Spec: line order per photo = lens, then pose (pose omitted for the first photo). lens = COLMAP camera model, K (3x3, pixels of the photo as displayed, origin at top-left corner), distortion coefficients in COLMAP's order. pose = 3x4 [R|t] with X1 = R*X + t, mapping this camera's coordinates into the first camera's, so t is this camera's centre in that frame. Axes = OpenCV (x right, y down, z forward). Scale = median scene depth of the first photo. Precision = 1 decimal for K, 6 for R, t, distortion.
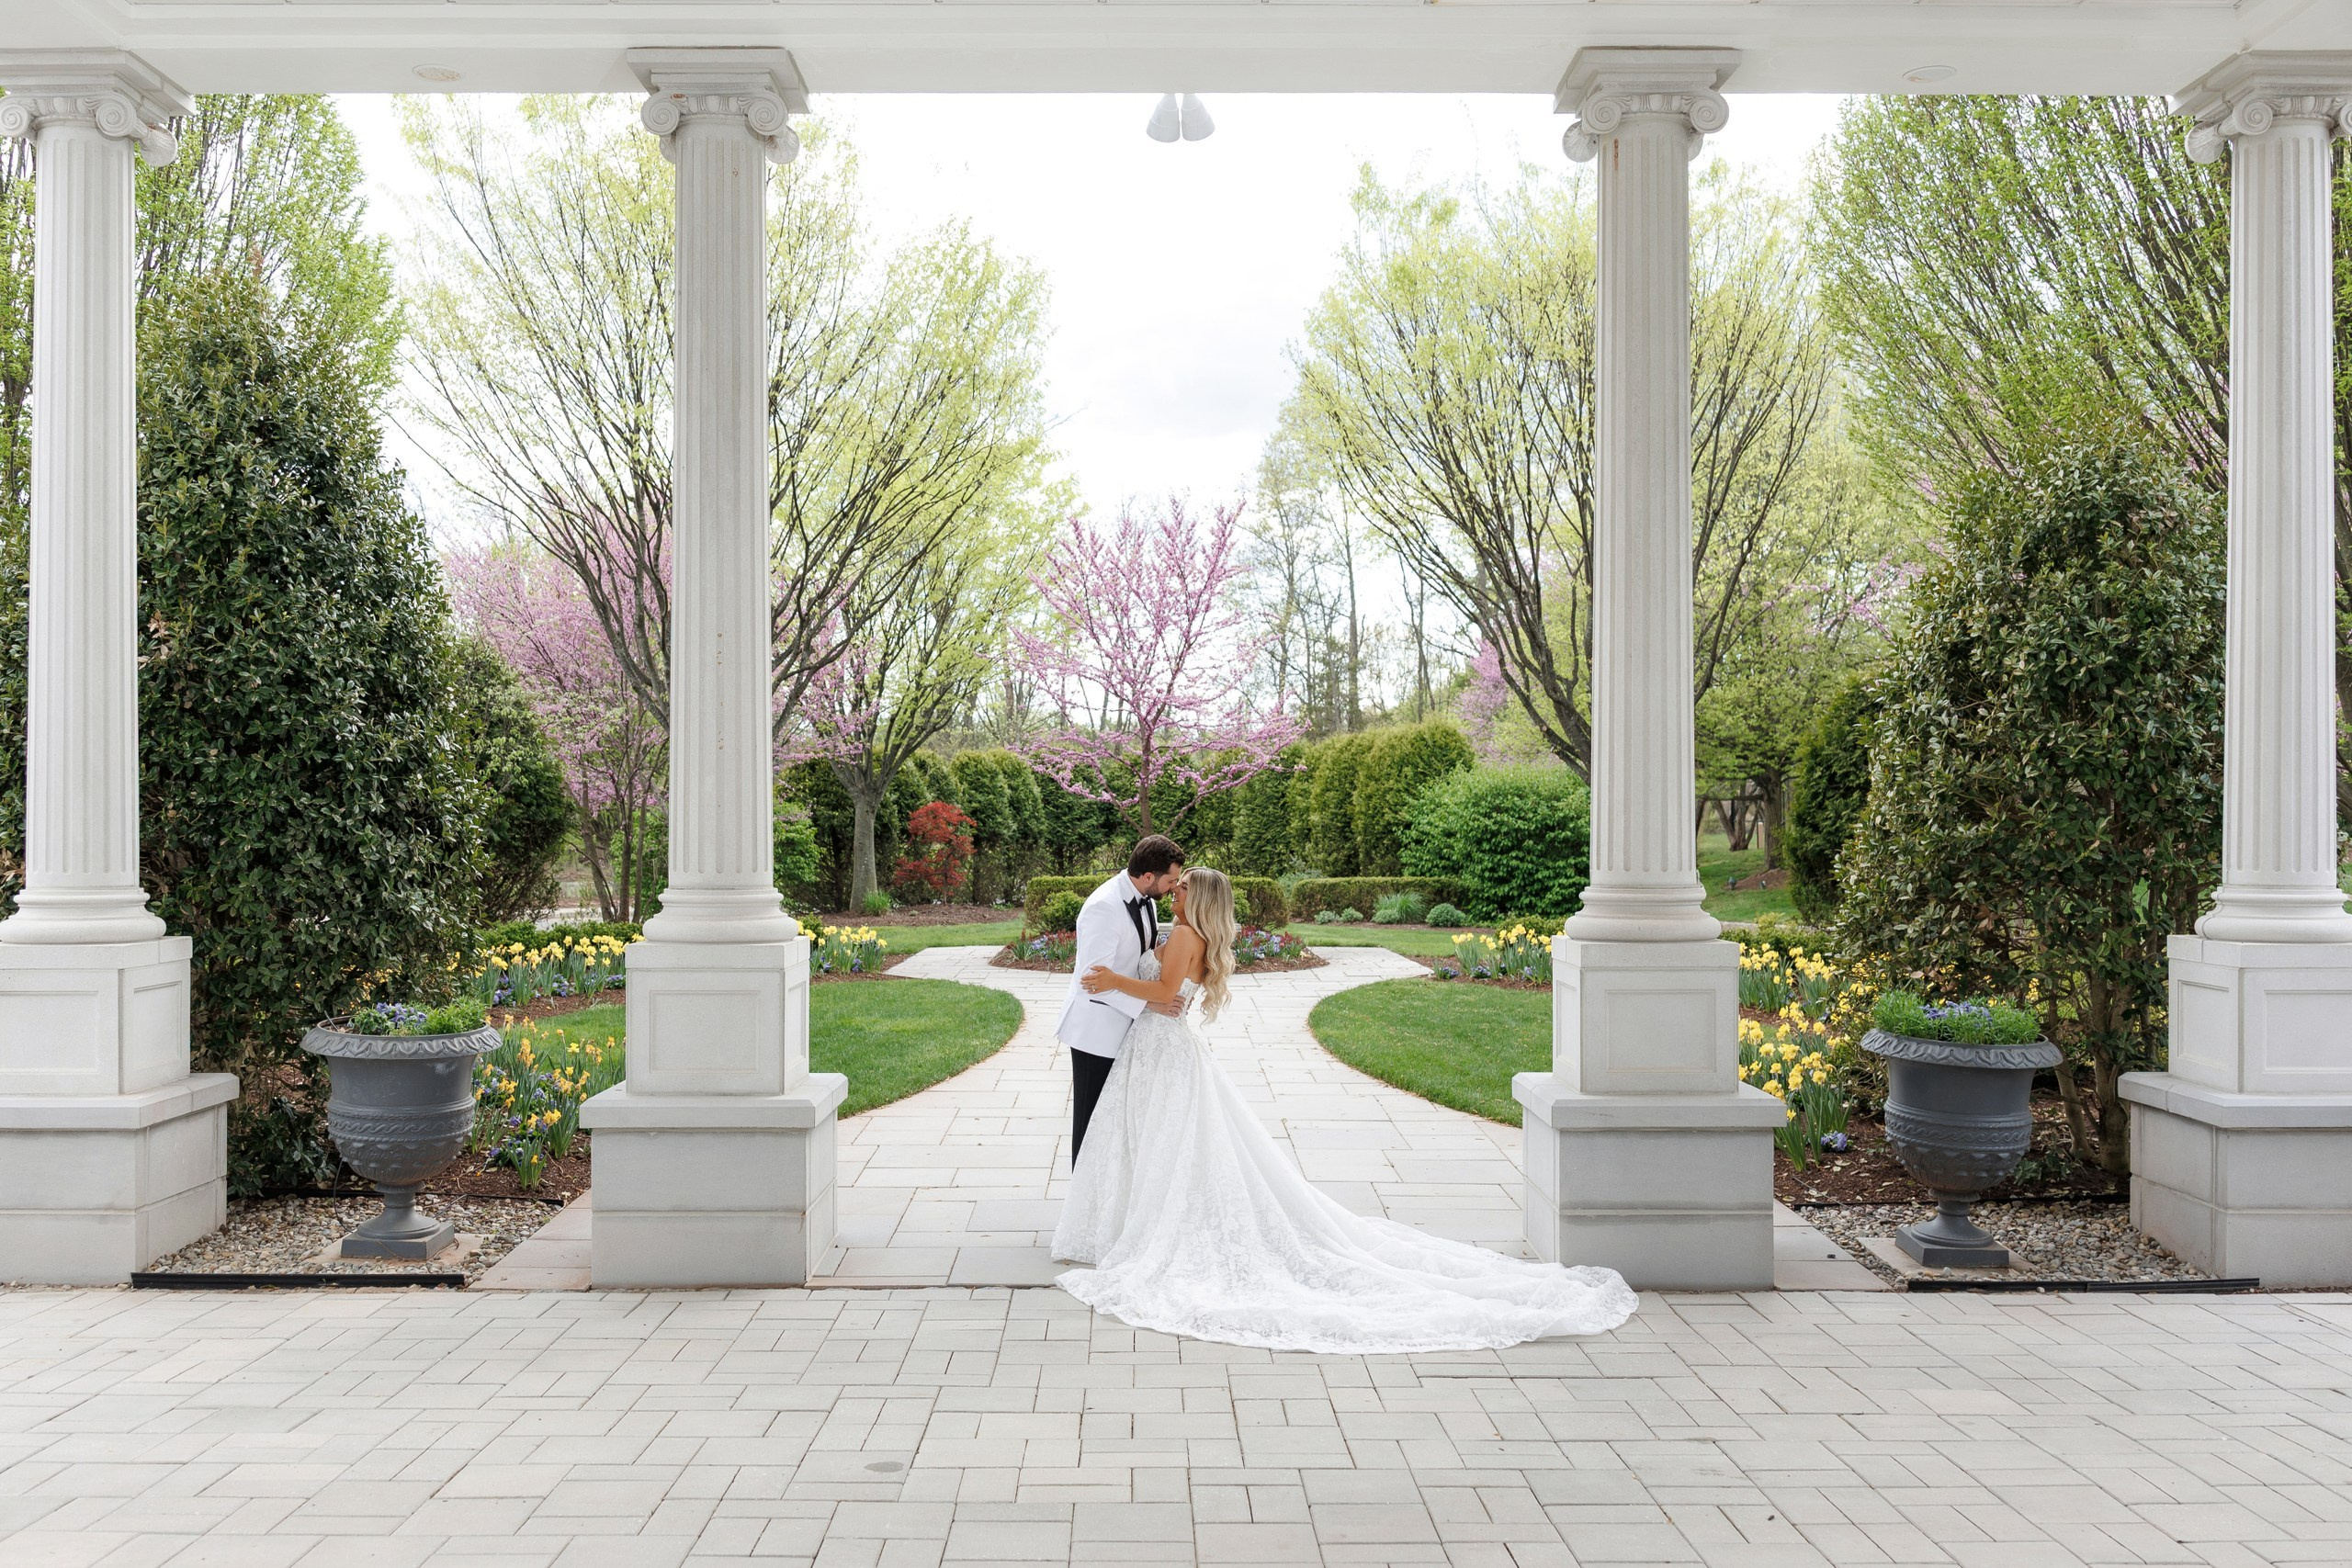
lens RADIAL K [[2243.0, 0, 1084.3], [0, 2243.0, 814.3], [0, 0, 1]] dist [-0.067789, -0.001308]
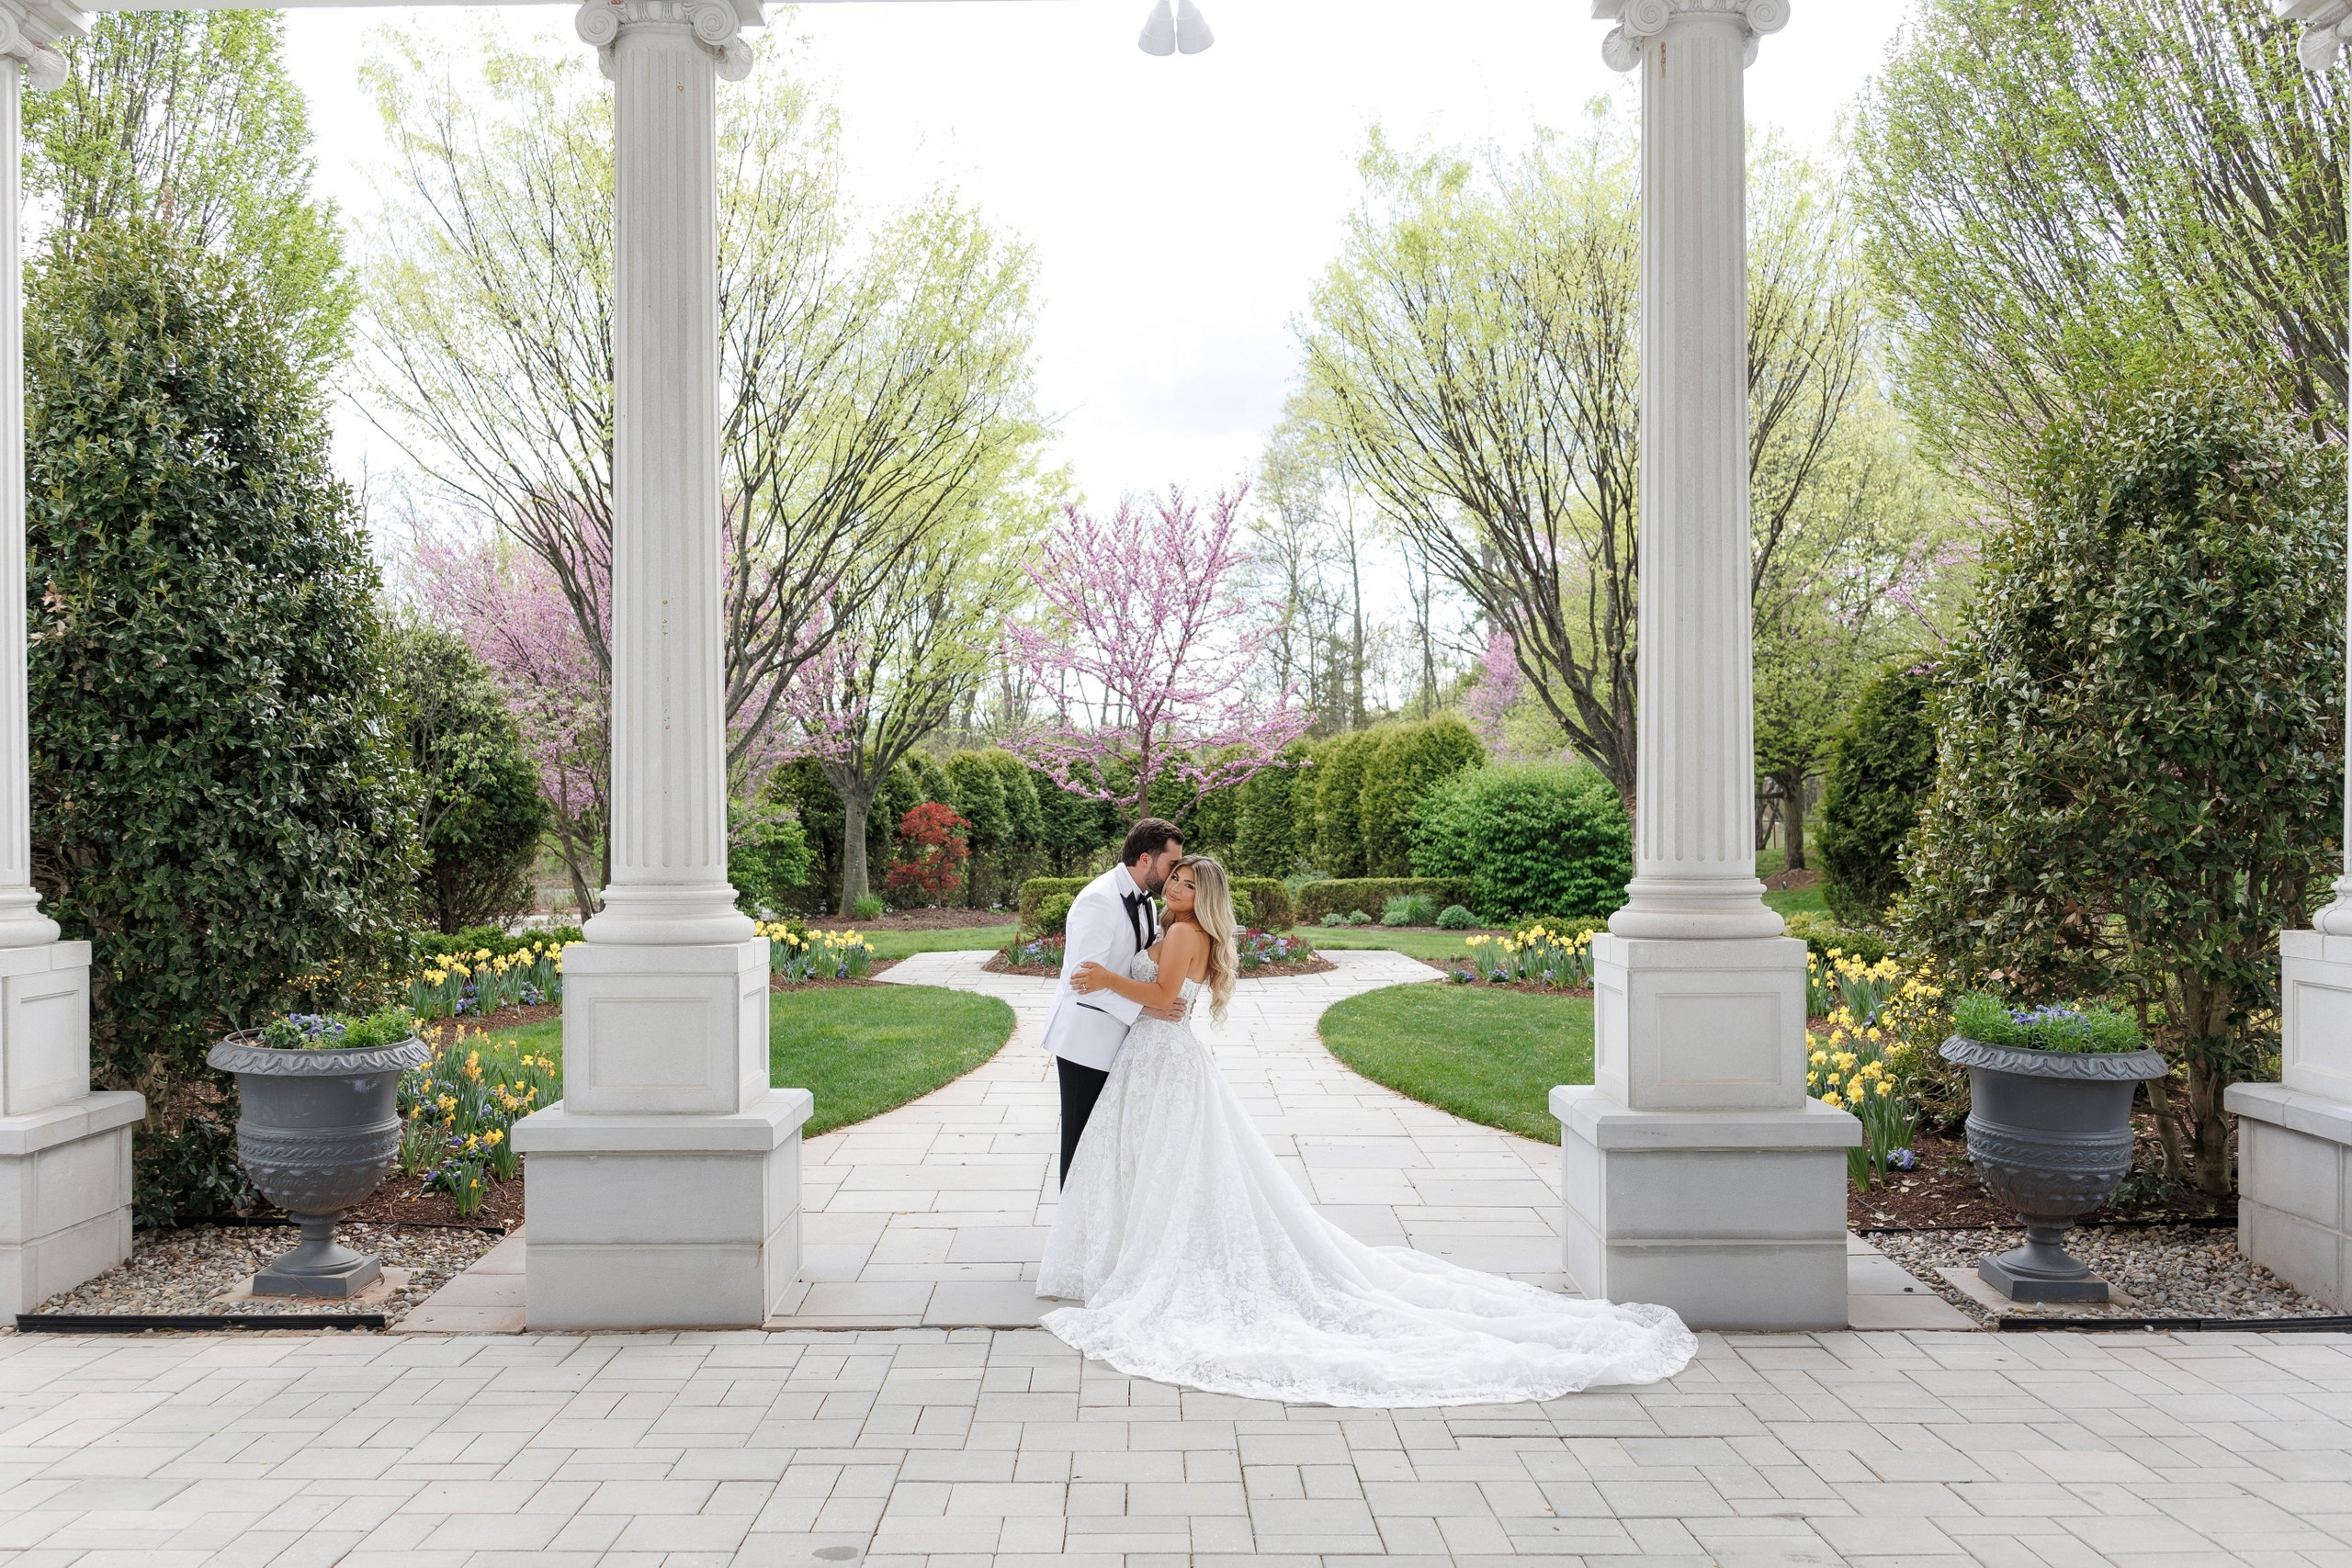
lens RADIAL K [[2271.9, 0, 1065.4], [0, 2271.9, 817.3], [0, 0, 1]] dist [-0.051540, 0.000647]
pose [[0.999954, -0.004509, -0.008444, 0.002955], [0.004505, 0.999990, -0.000528, 0.004613], [0.008446, 0.000490, 0.999964, 0.056253]]
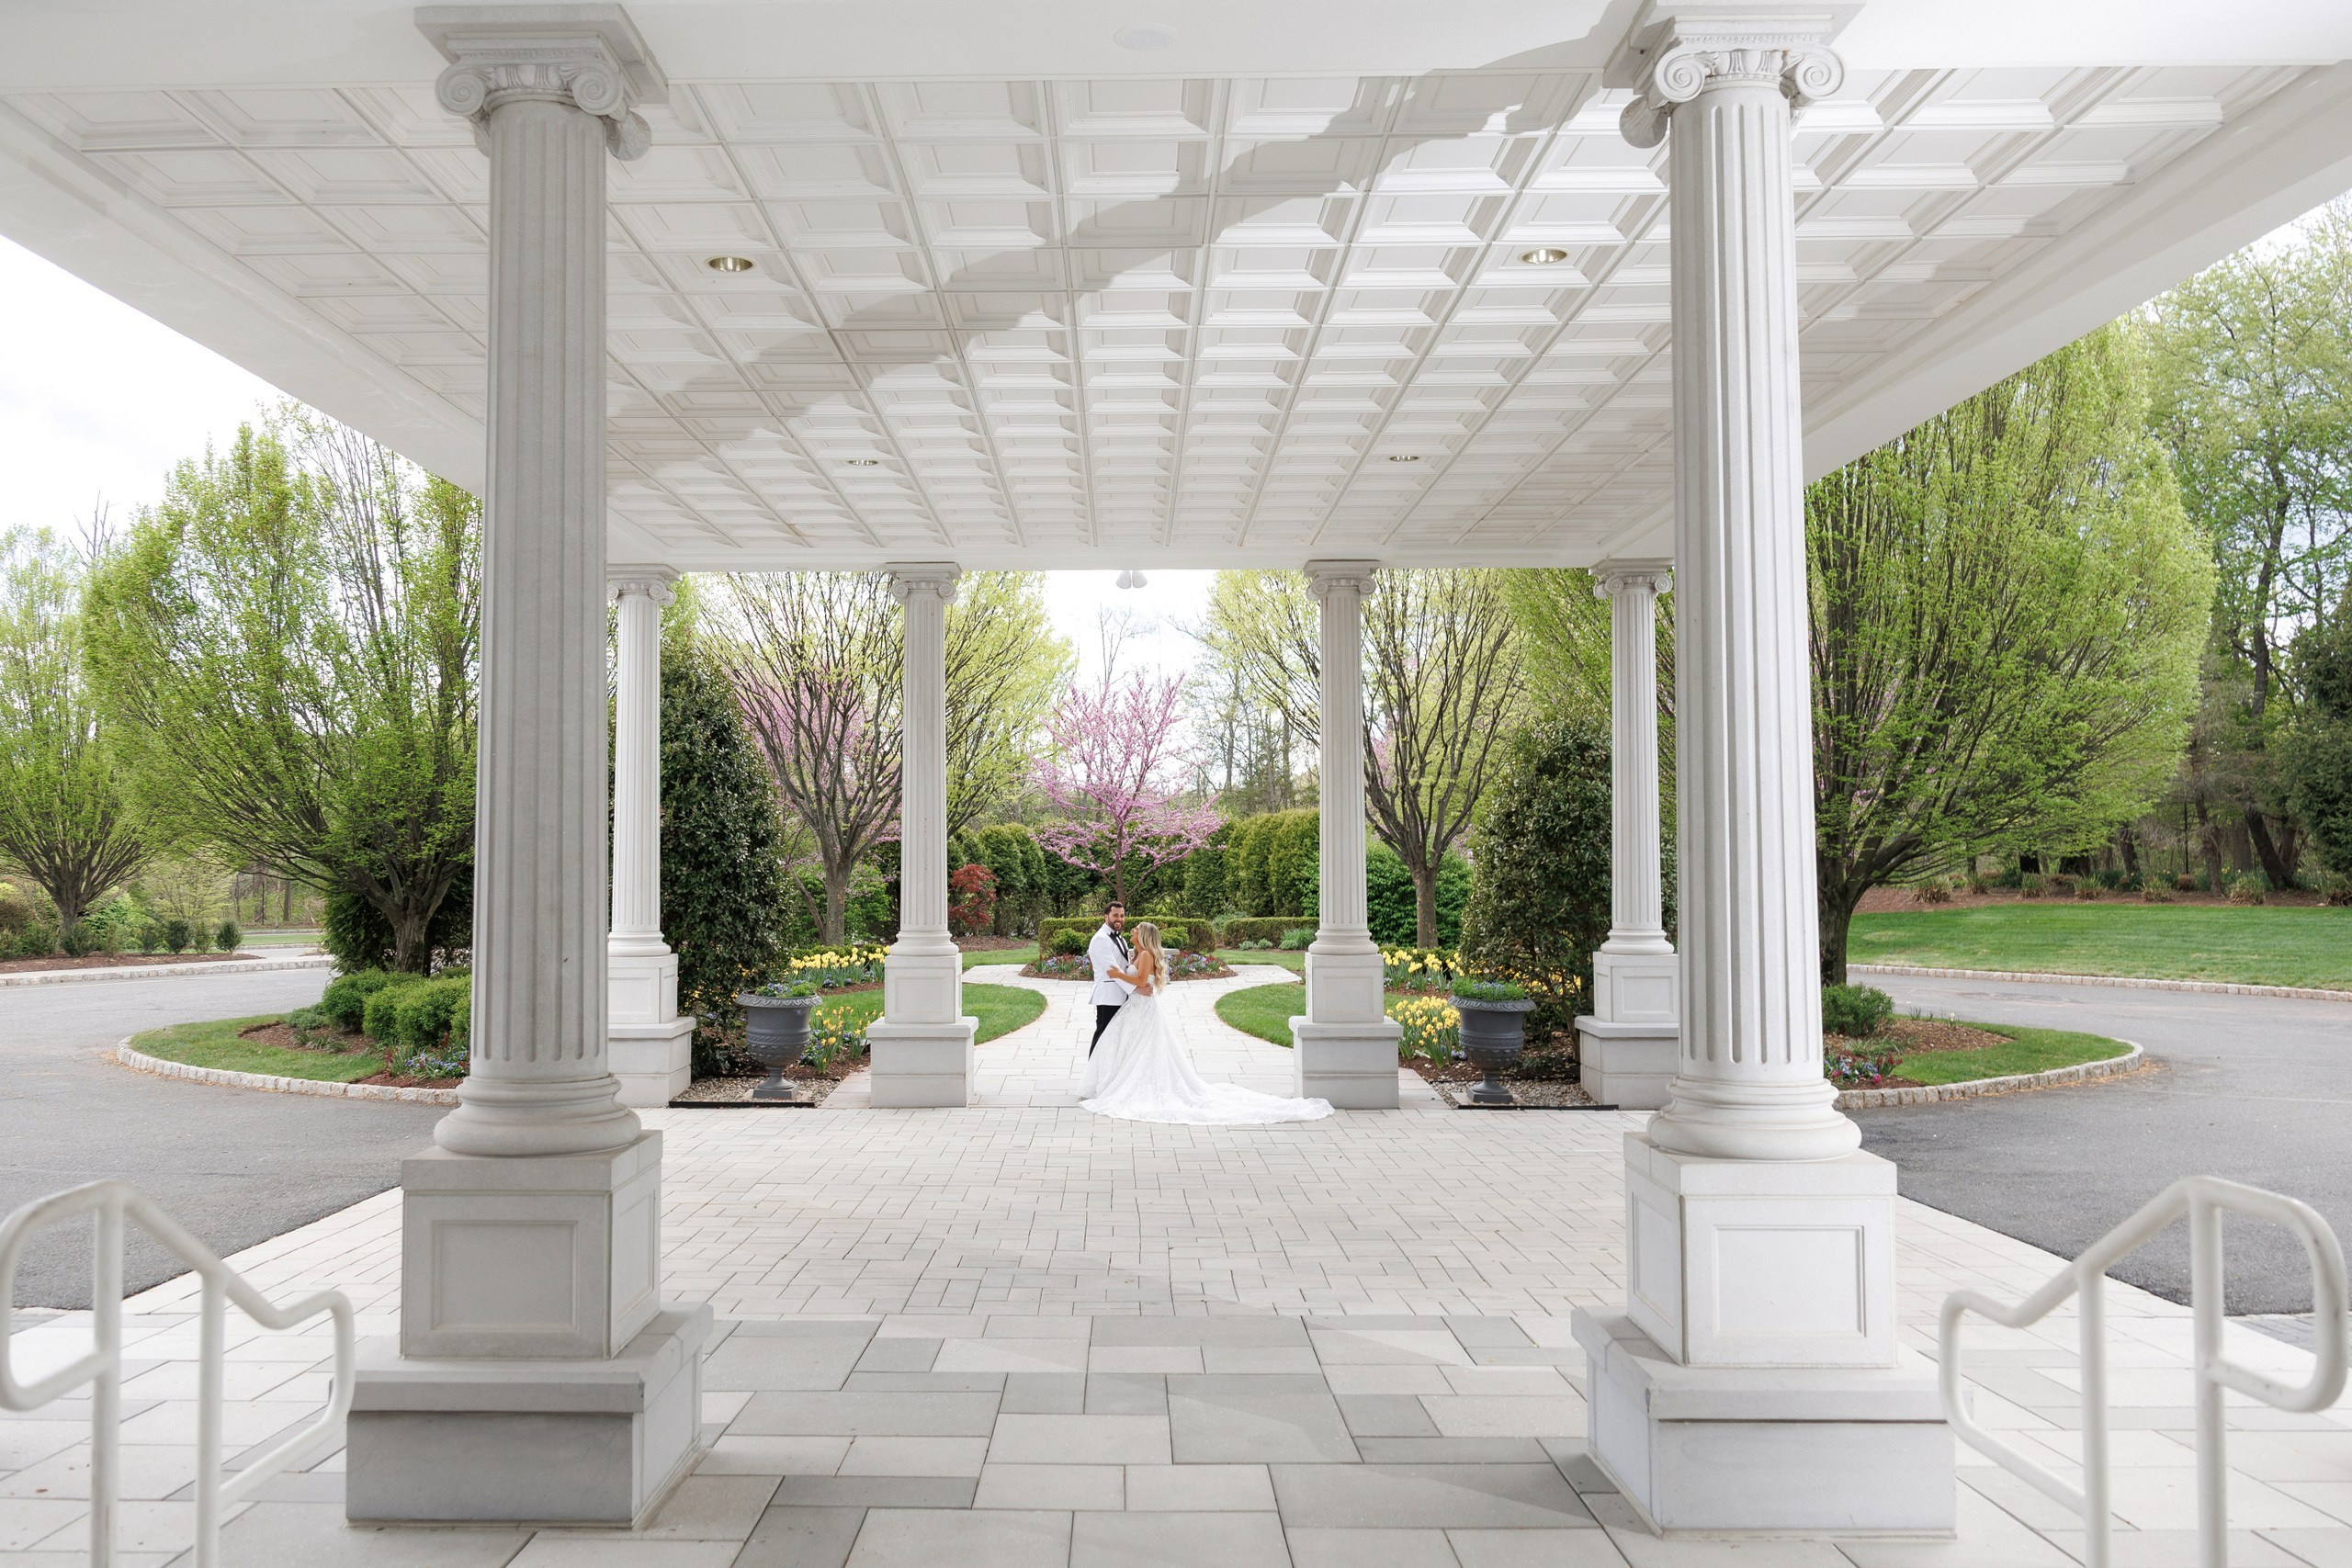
lens RADIAL K [[1856.9, 0, 928.5], [0, 1856.9, 866.9], [0, 0, 1]] dist [0.005821, -0.003397]
pose [[0.997072, -0.004815, -0.076318, -0.011103], [0.005032, 0.999984, 0.002658, -0.022919], [0.076304, -0.003034, 0.997080, -0.538195]]
